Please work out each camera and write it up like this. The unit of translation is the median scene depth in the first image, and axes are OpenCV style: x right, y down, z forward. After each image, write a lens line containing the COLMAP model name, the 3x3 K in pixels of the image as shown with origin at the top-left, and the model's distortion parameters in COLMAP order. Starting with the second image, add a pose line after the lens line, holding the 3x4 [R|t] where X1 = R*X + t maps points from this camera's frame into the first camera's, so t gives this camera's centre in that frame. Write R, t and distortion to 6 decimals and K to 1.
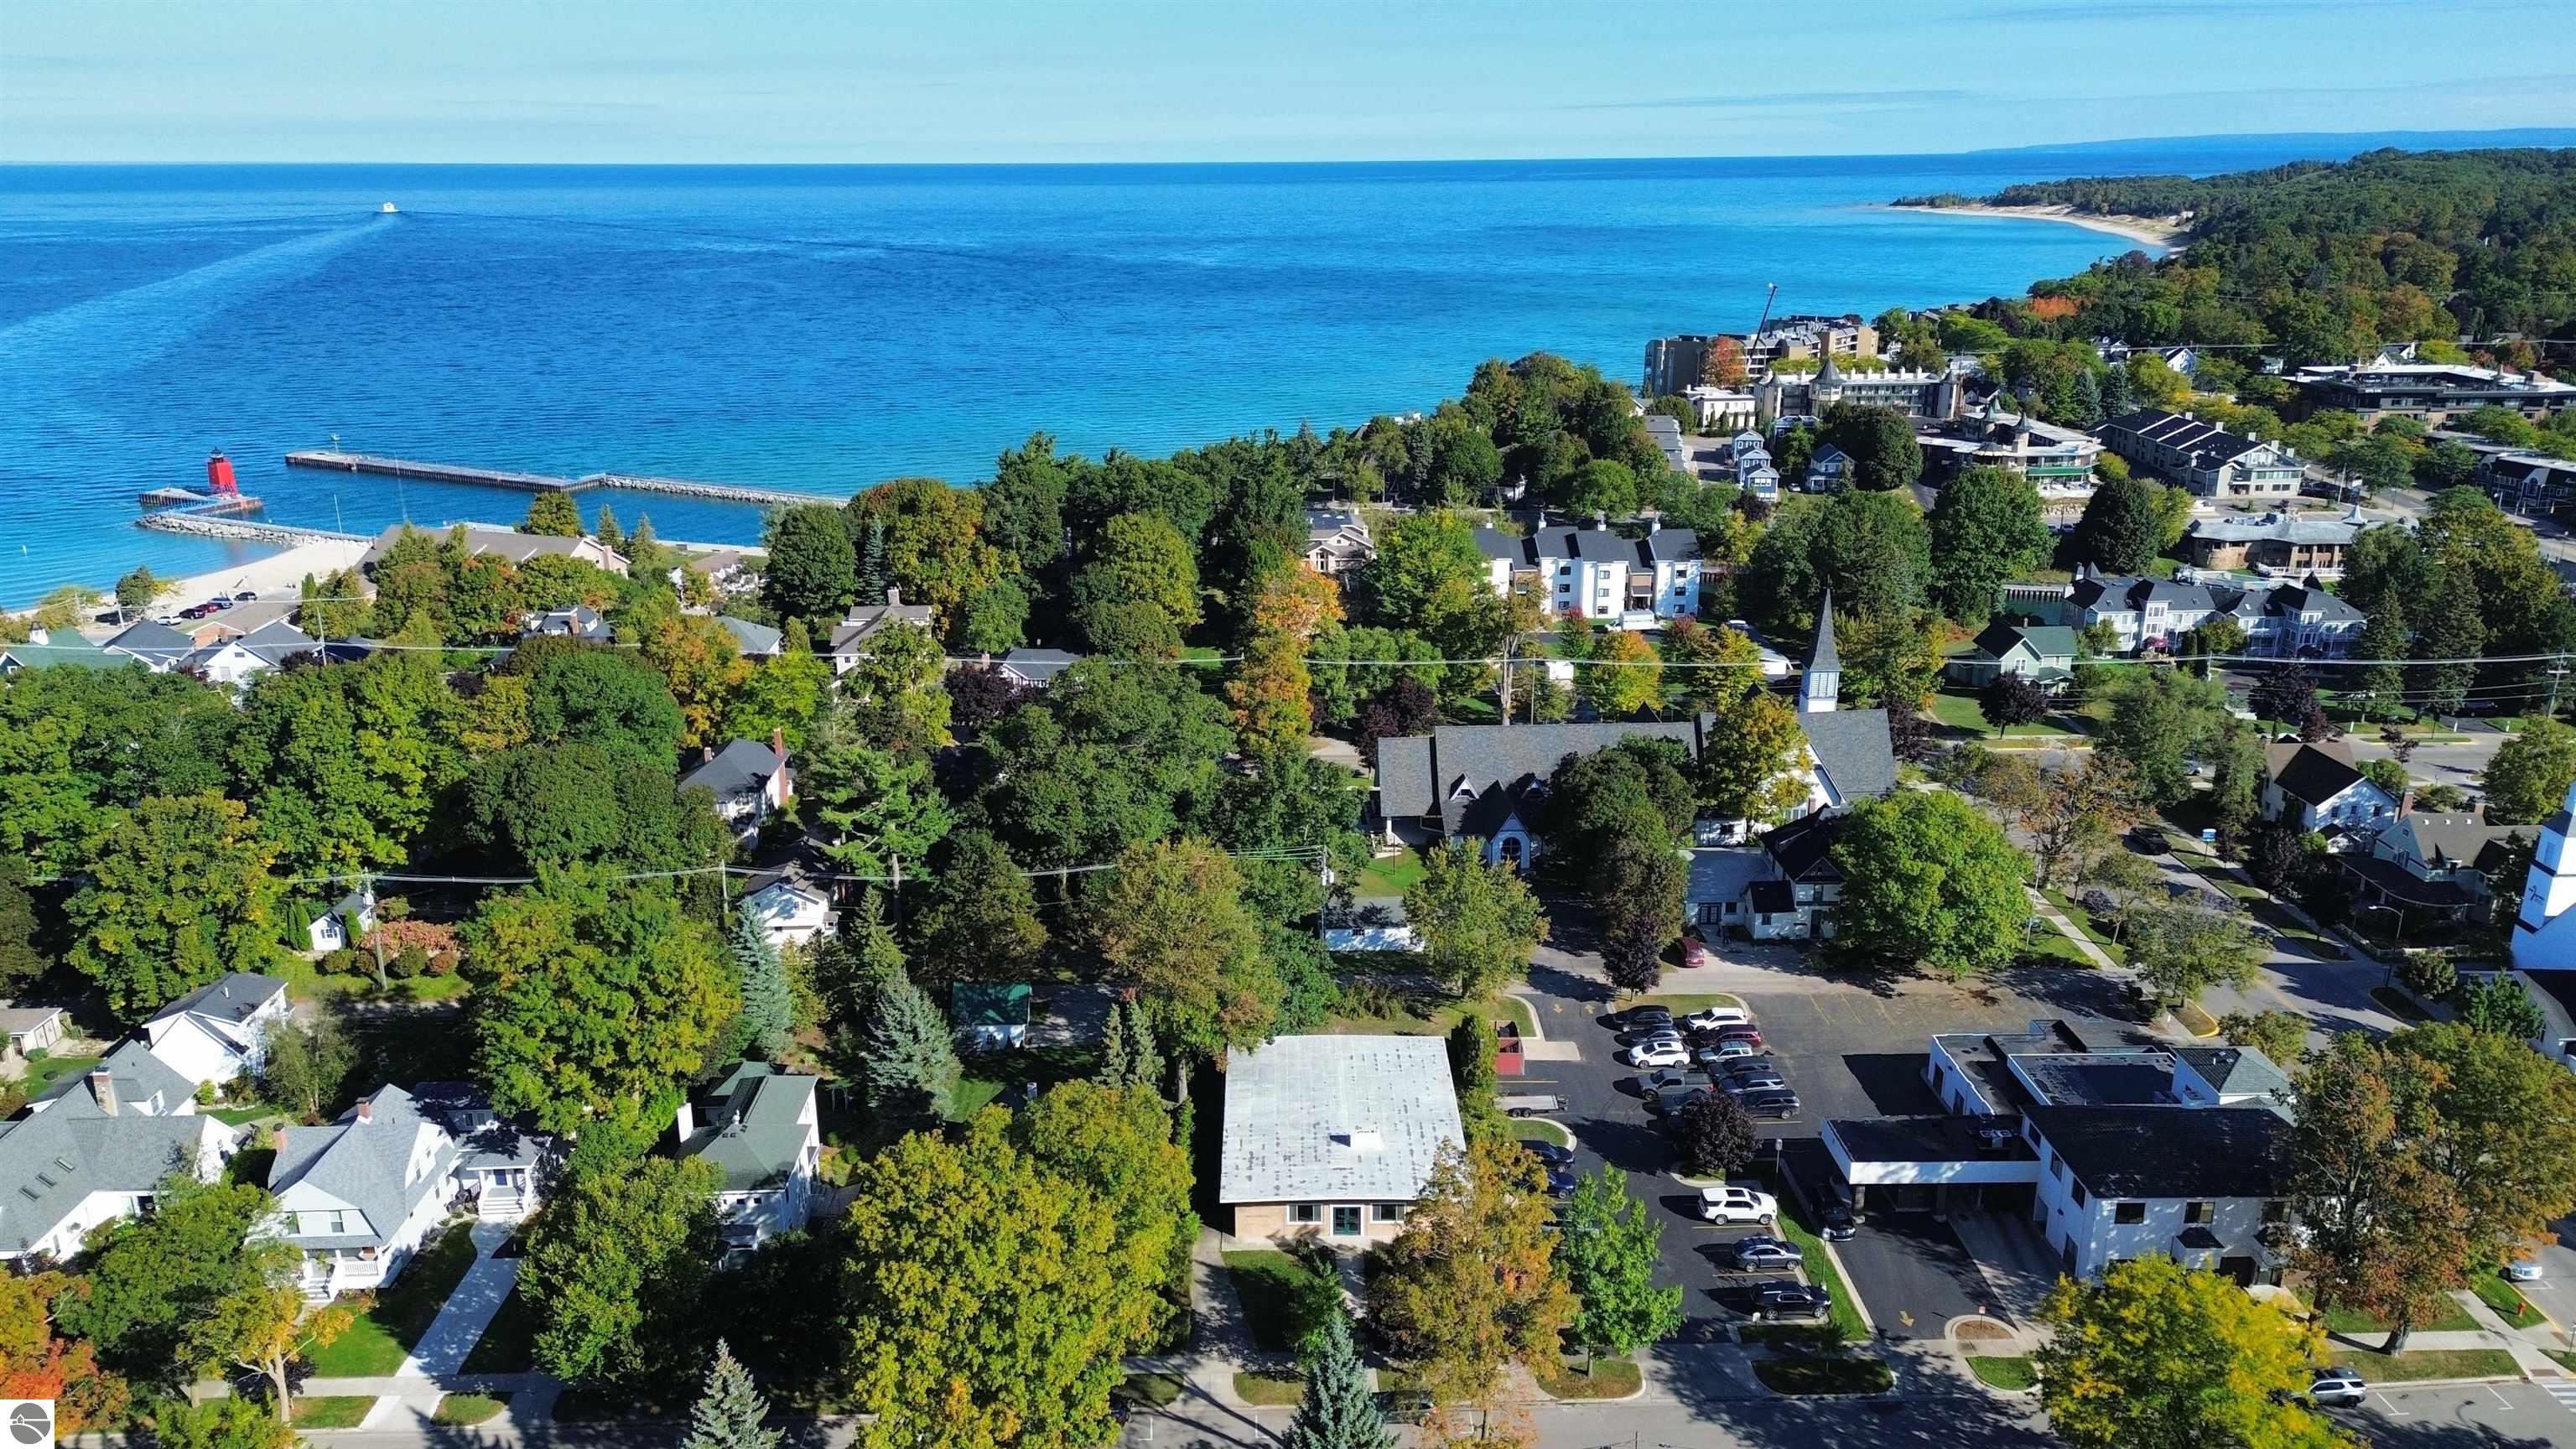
lens RADIAL K [[1811.5, 0, 1281.1], [0, 1811.5, 725.6], [0, 0, 1]] dist [0.082646, -0.080673]
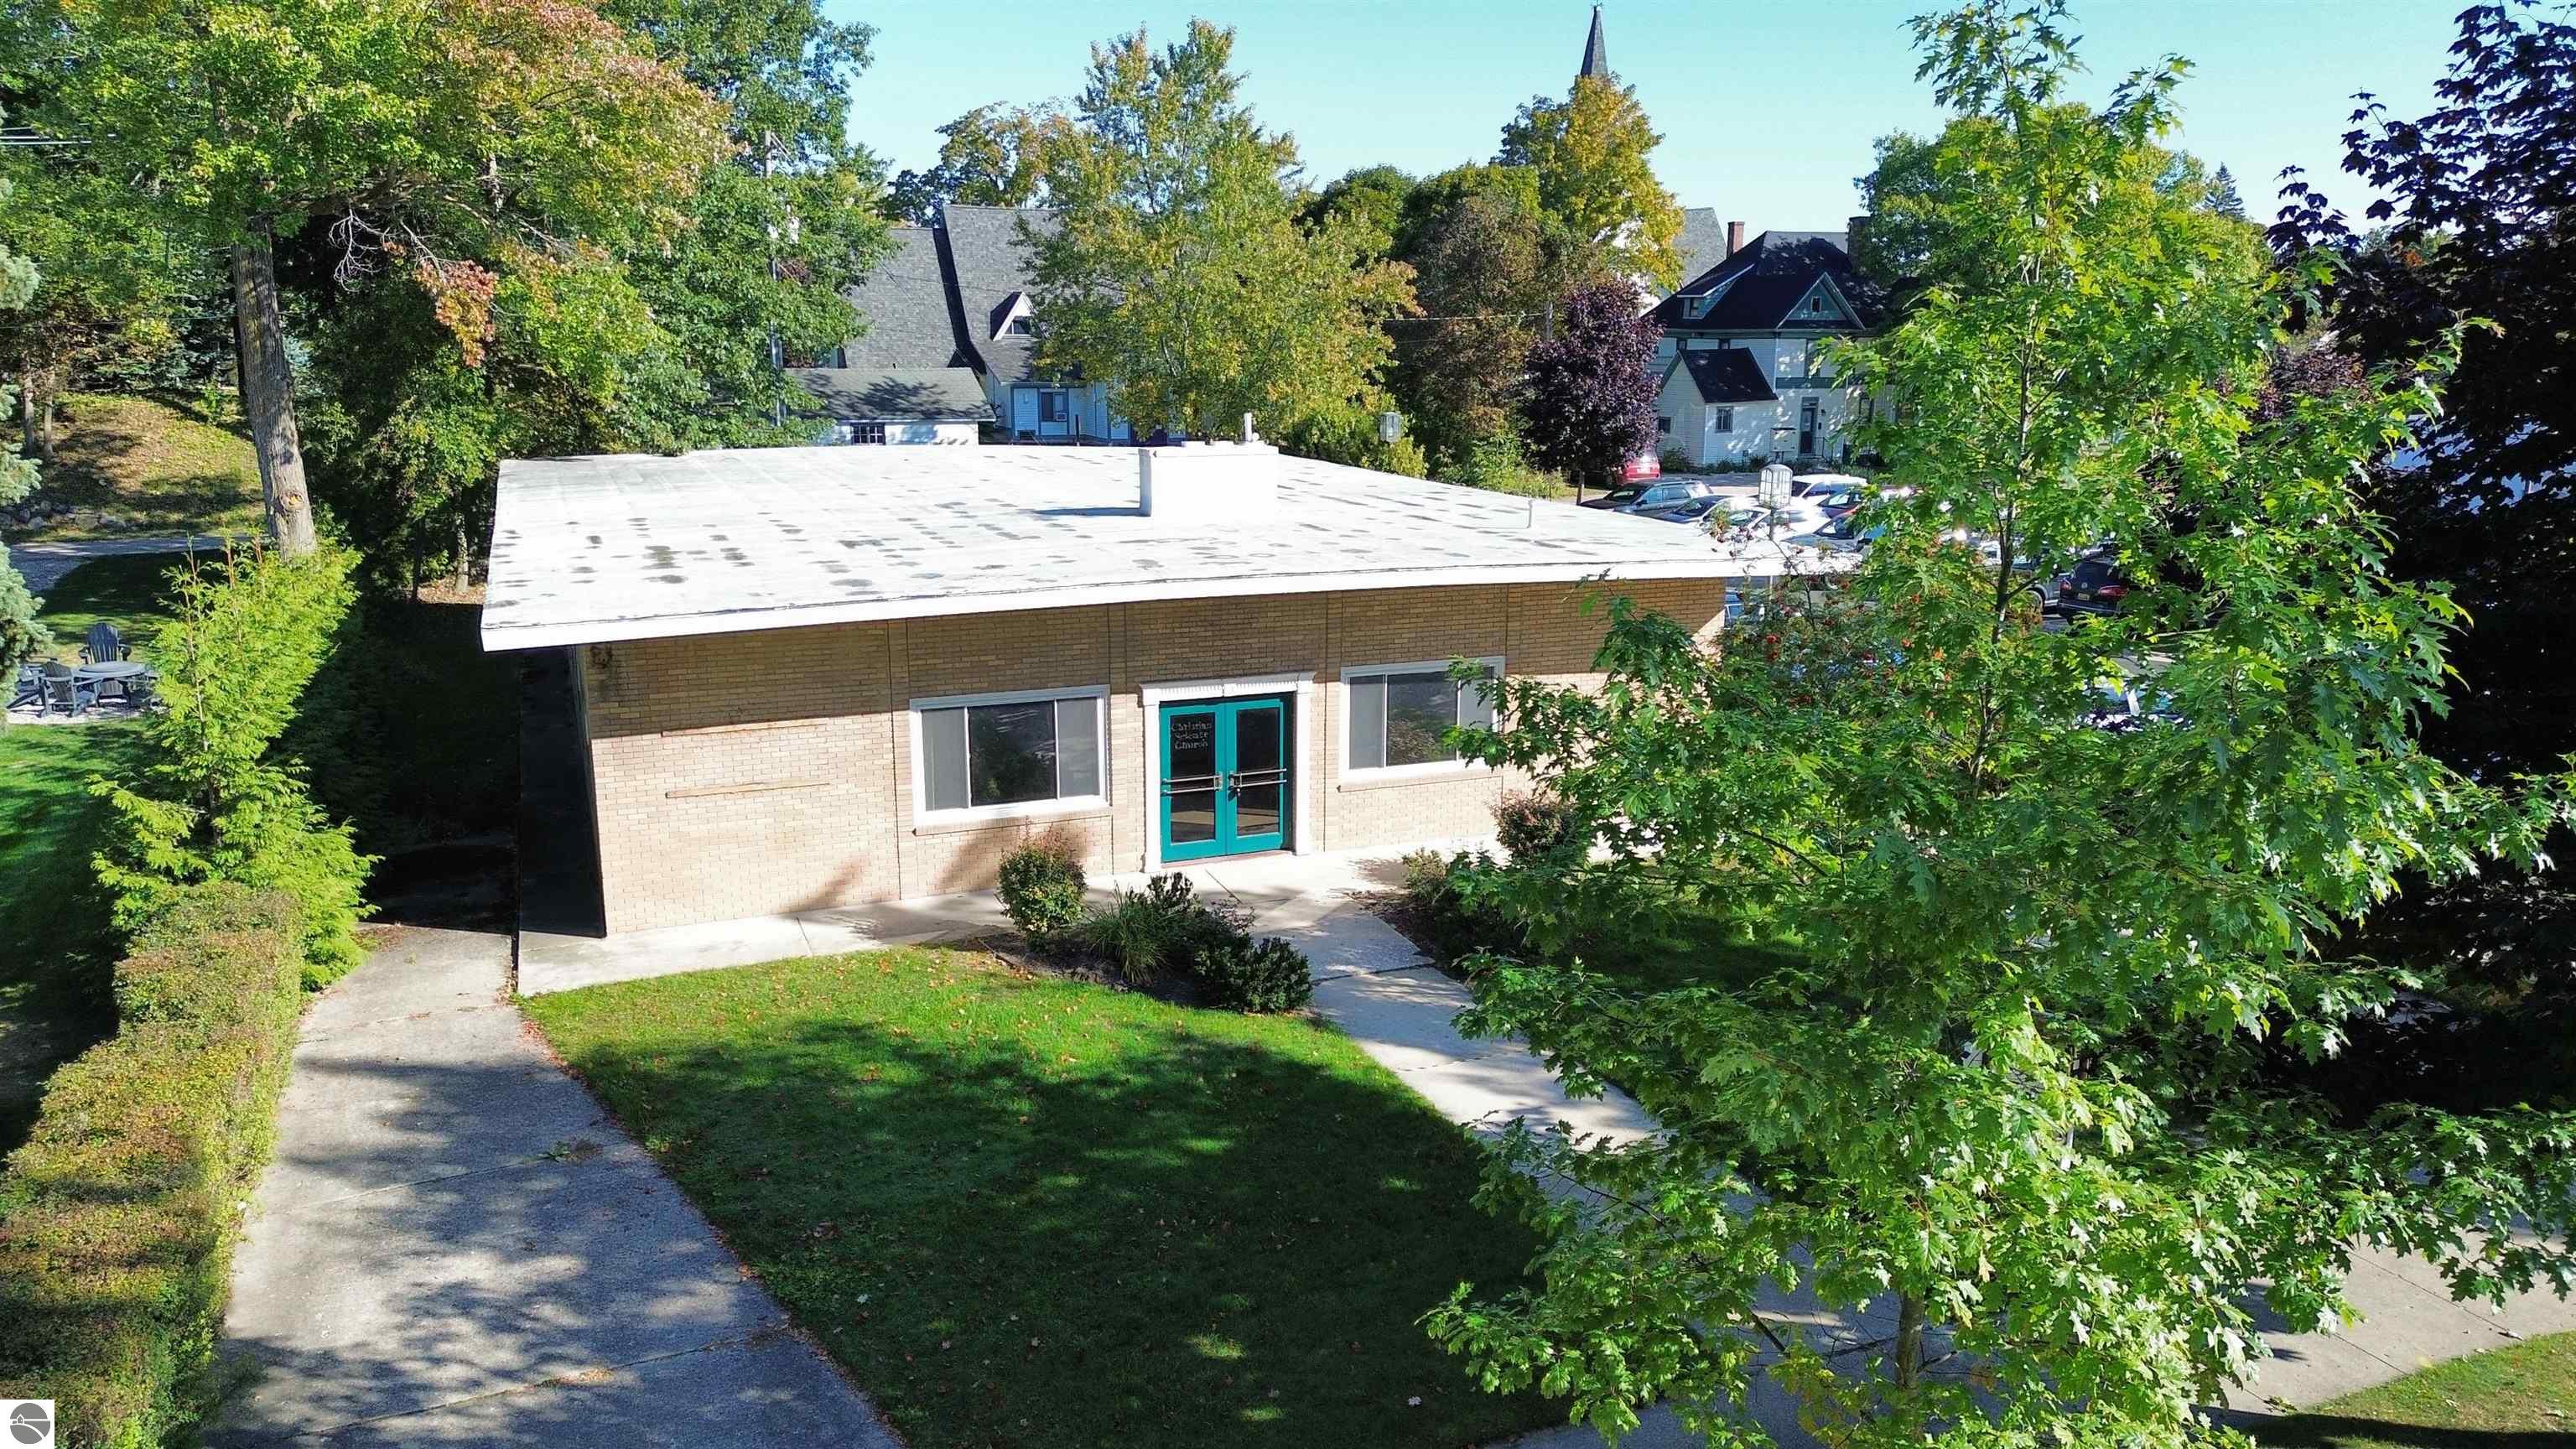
lens RADIAL K [[1811.5, 0, 1281.1], [0, 1811.5, 725.6], [0, 0, 1]] dist [0.082646, -0.080673]
pose [[0.930355, -0.066139, 0.360645, -0.020836], [0.094298, 0.993671, -0.061031, 0.218722], [-0.354326, 0.090789, 0.930704, 0.646180]]
